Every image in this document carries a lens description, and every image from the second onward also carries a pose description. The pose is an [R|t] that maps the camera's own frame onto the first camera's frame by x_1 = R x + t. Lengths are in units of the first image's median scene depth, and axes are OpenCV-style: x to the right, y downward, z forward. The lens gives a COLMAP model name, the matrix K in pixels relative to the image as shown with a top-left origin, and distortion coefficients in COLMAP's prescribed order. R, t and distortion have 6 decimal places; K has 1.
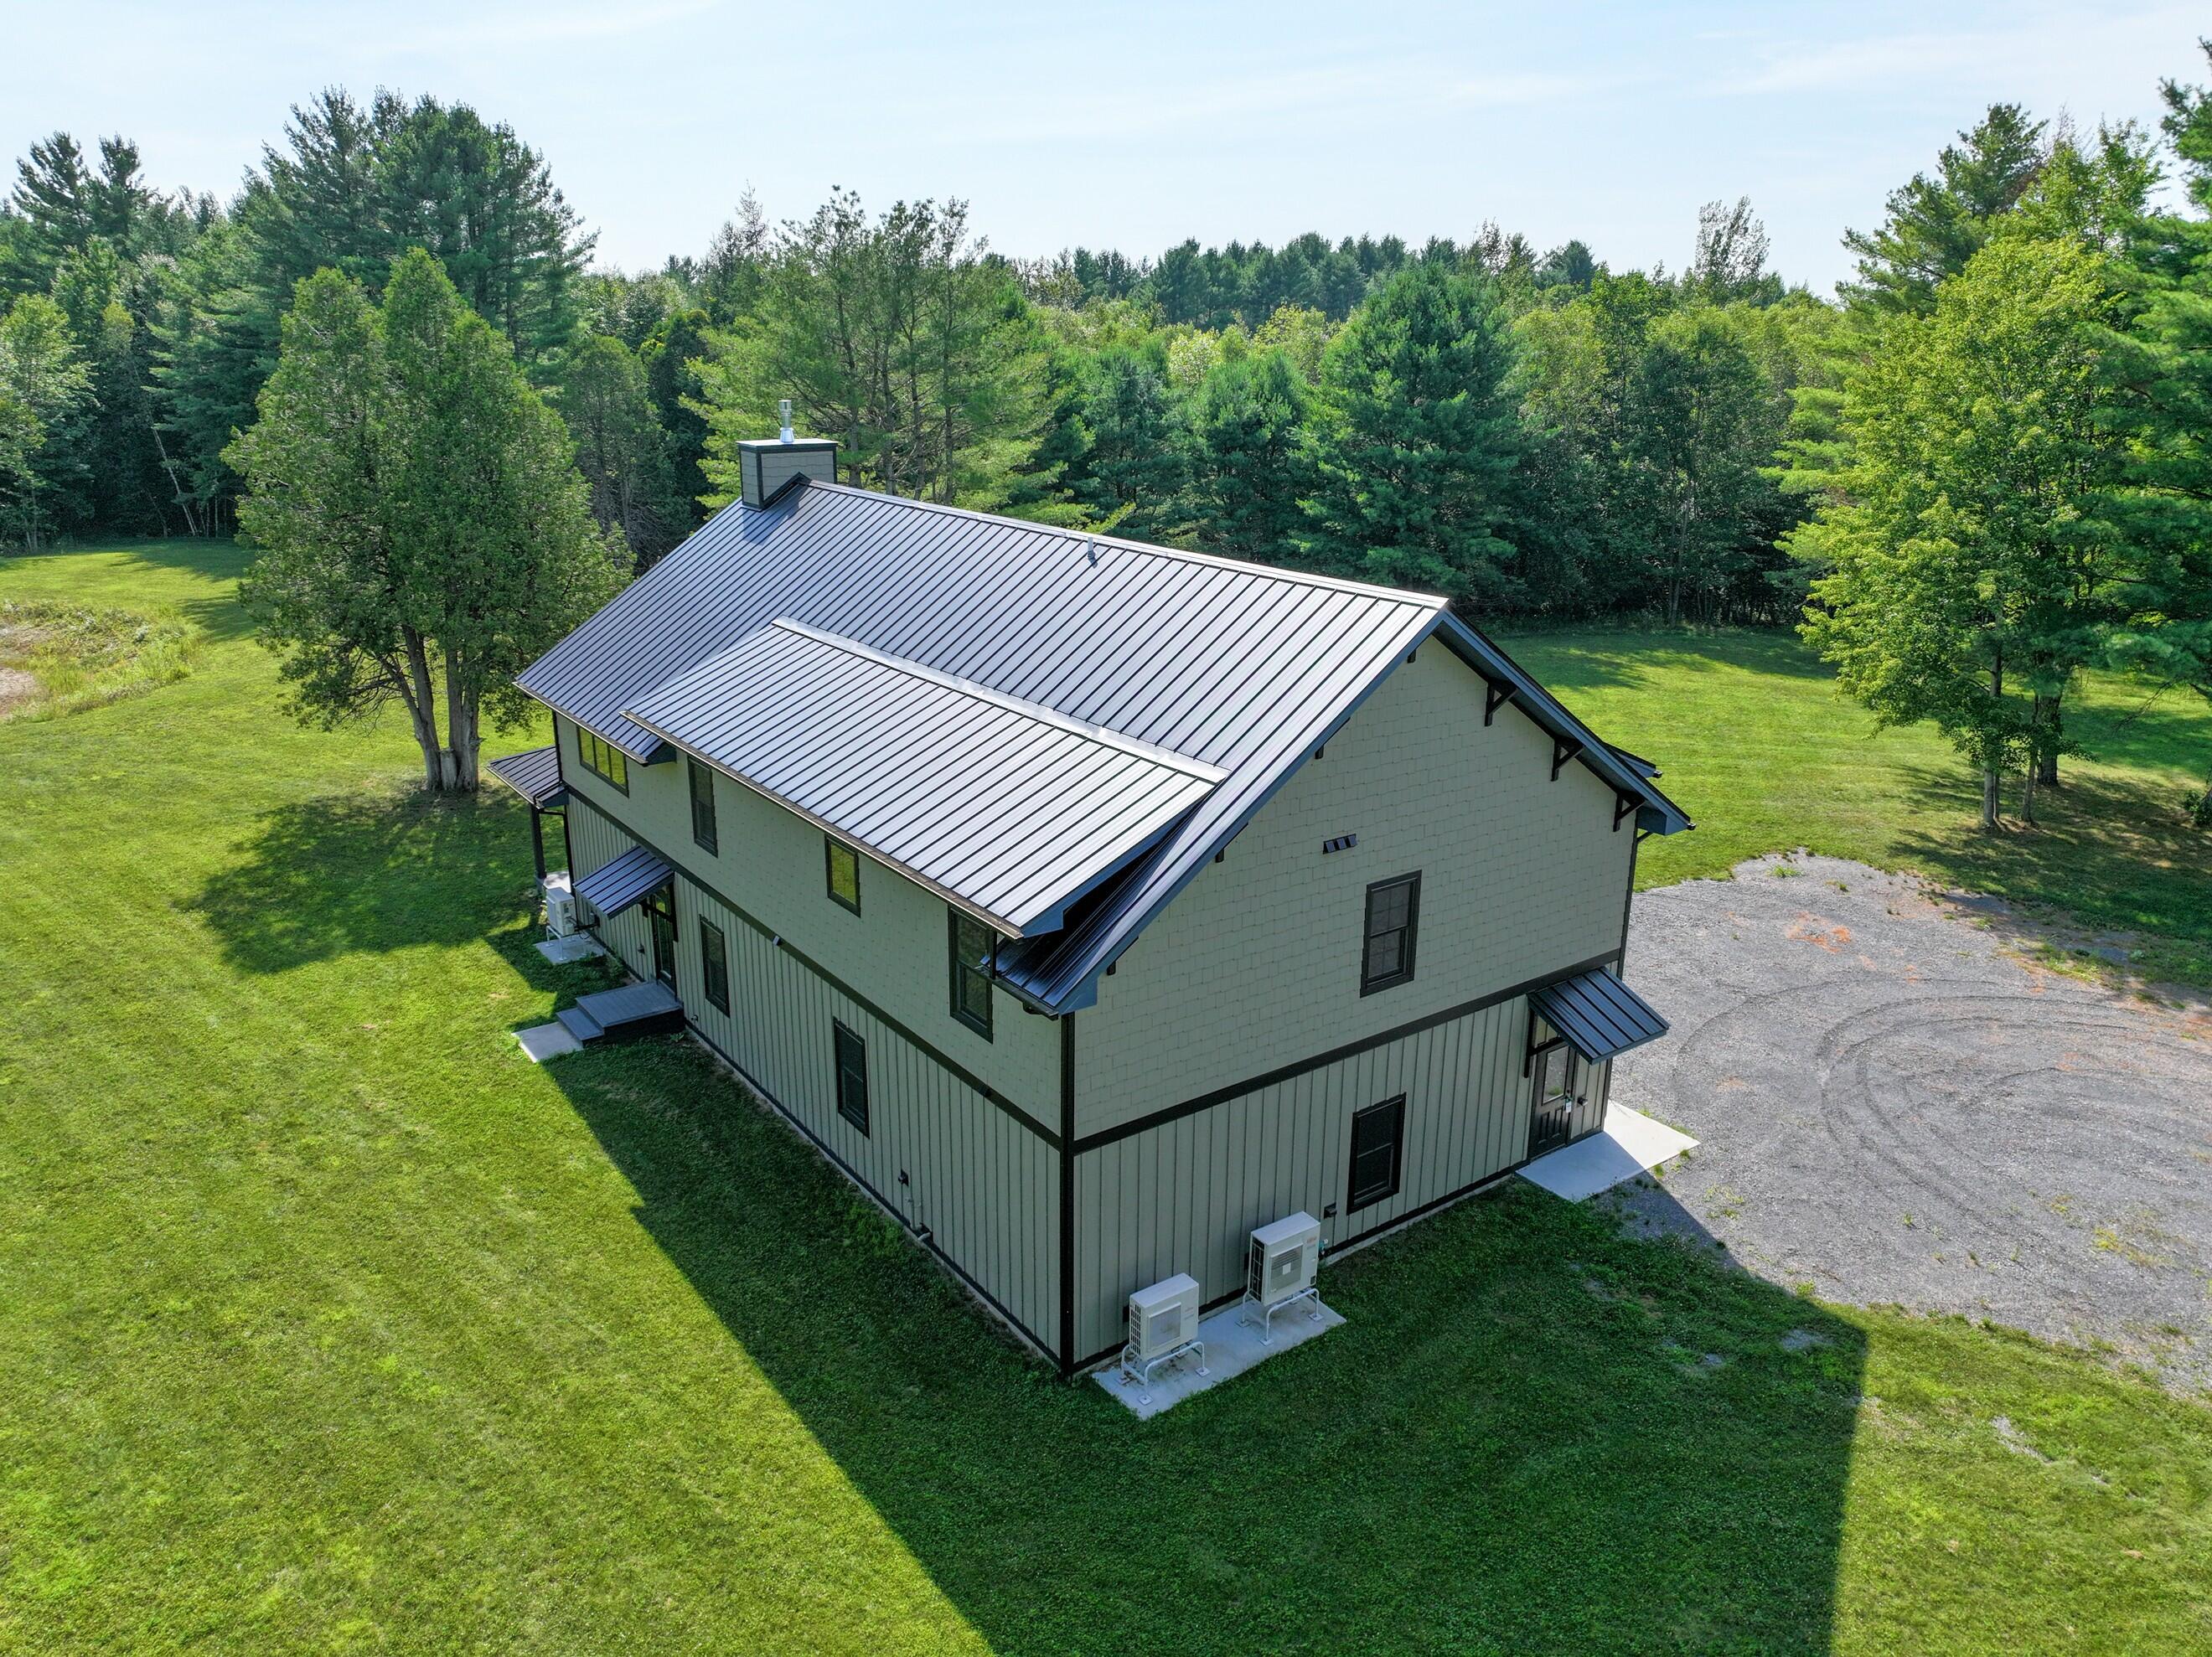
lens RADIAL K [[1583.9, 0, 1106.0], [0, 1583.9, 828.5], [0, 0, 1]] dist [-0.025423, 0.045108]
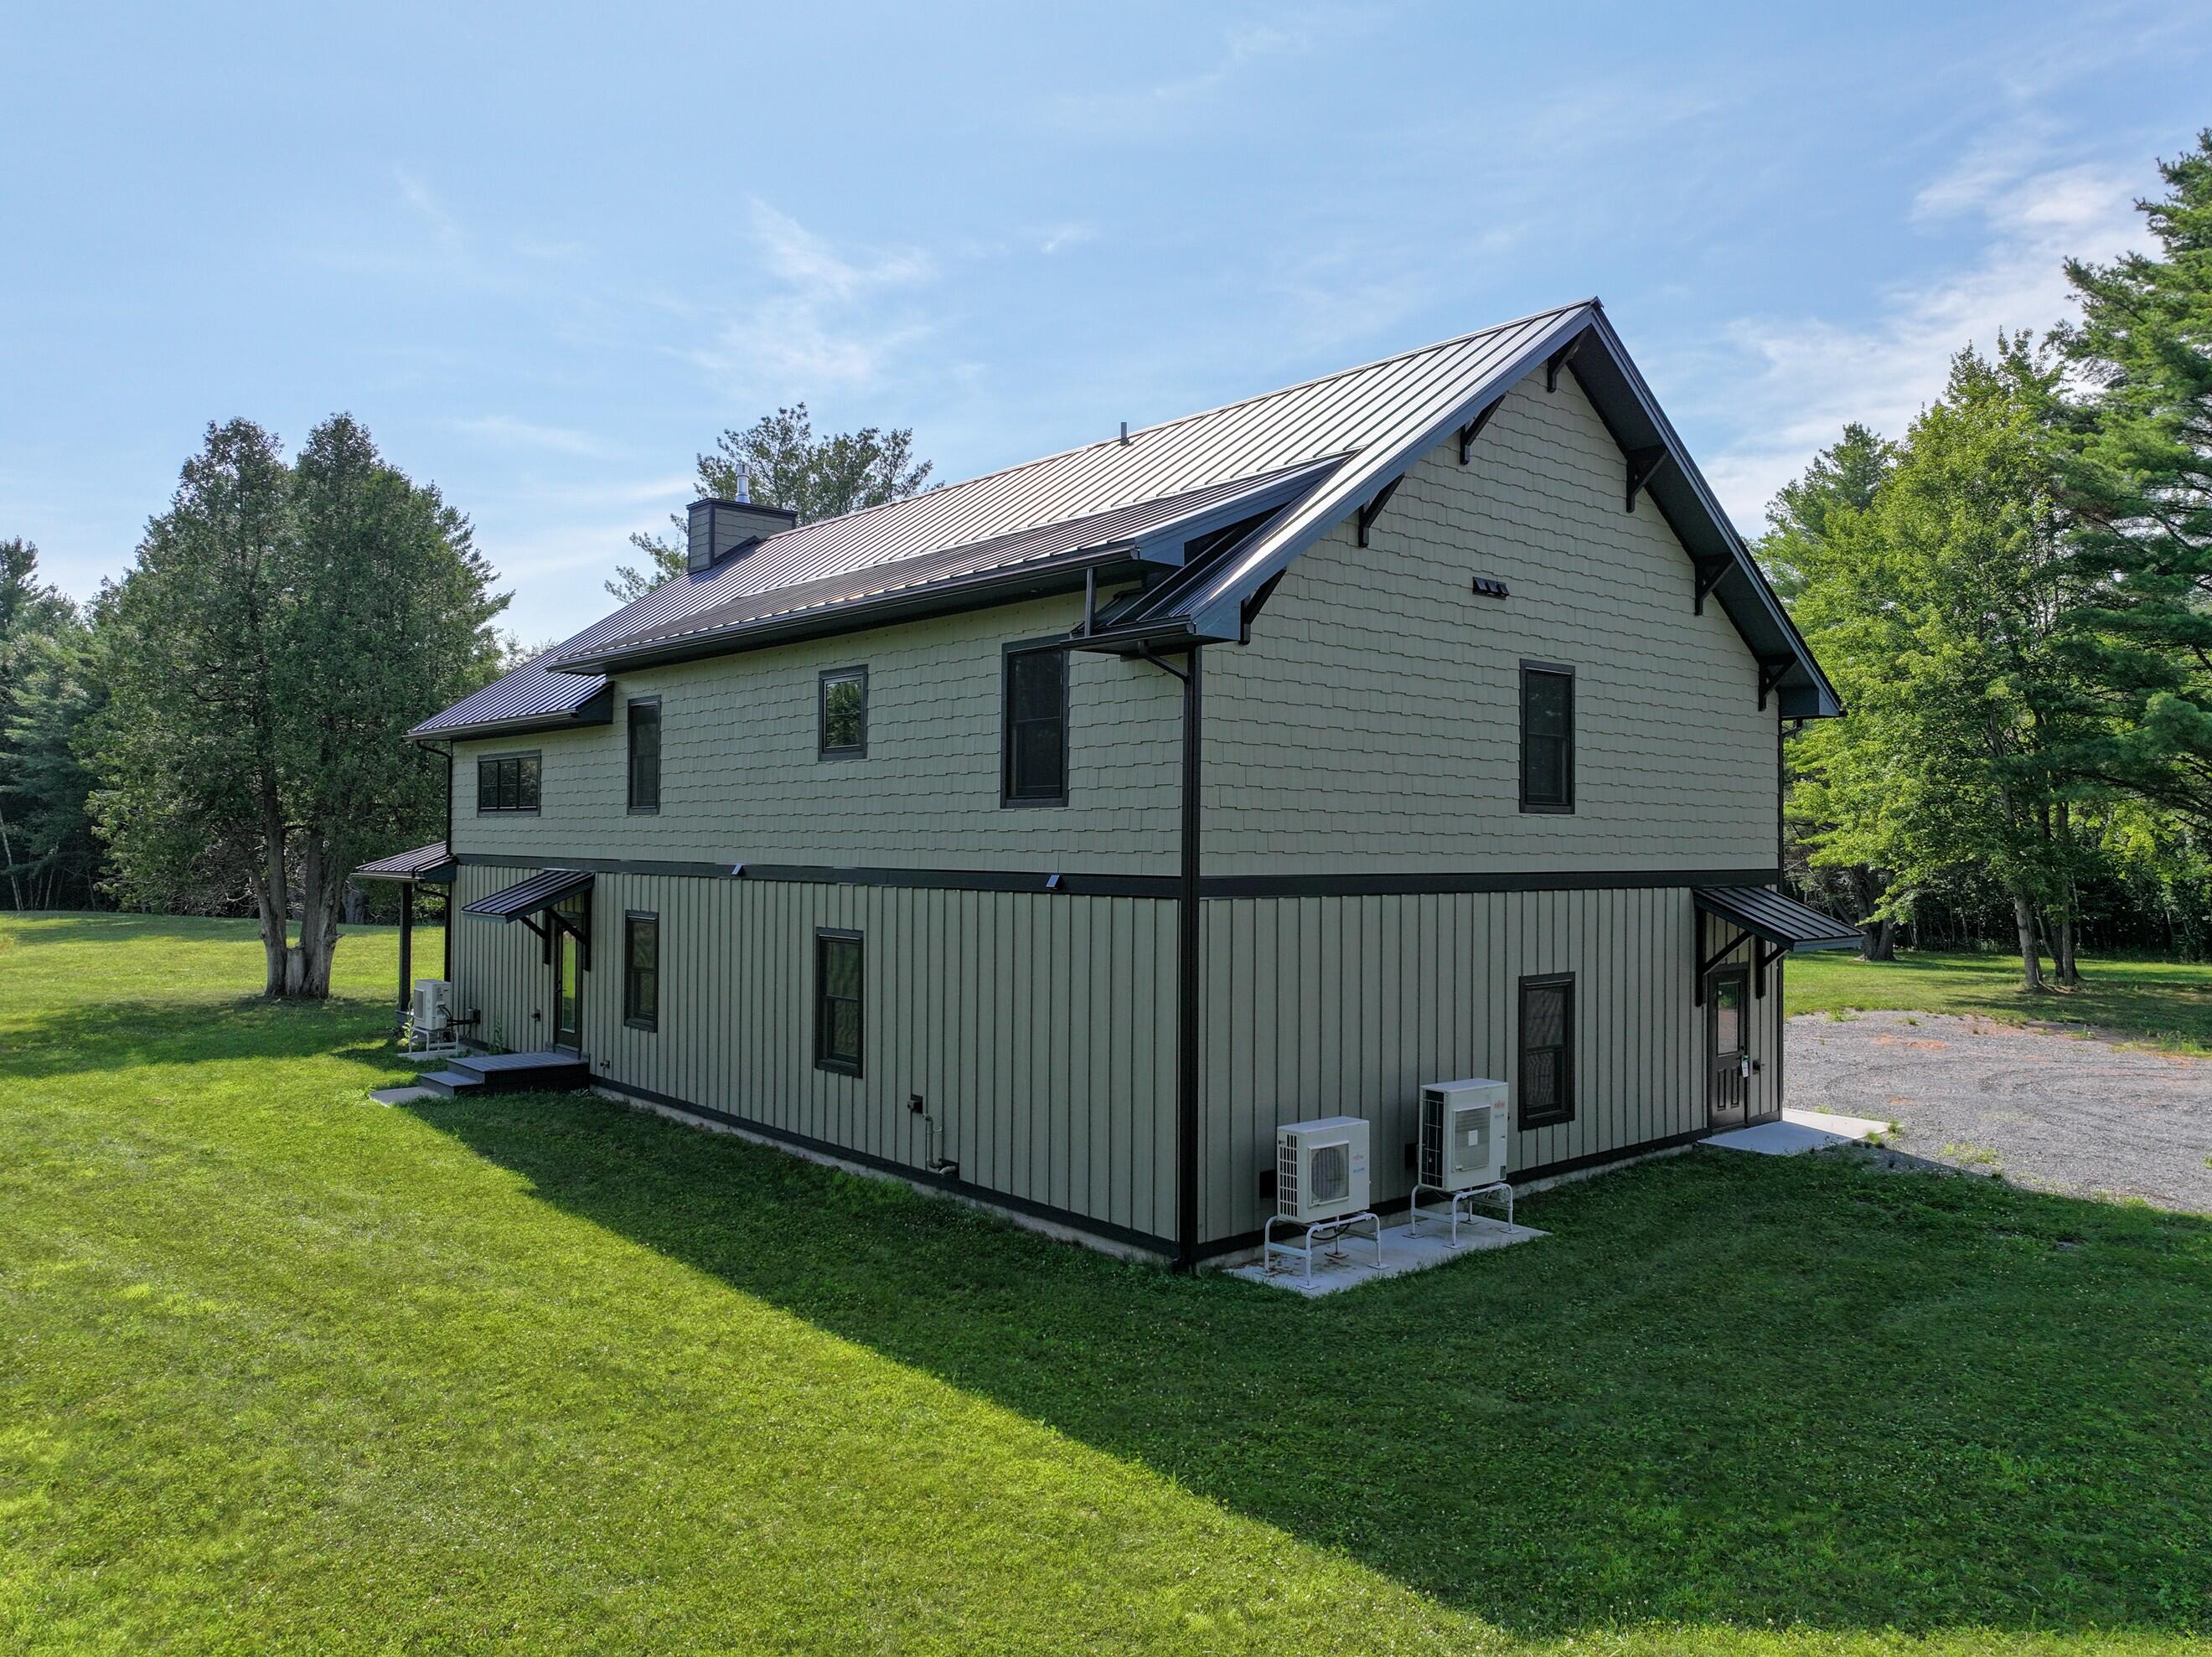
lens RADIAL K [[1583.9, 0, 1106.0], [0, 1583.9, 828.5], [0, 0, 1]] dist [-0.025423, 0.045108]
pose [[0.996367, 0.001482, 0.085145, -0.102411], [0.025973, 0.946918, -0.320424, 0.336181], [-0.081100, 0.321471, 0.943440, 0.264548]]
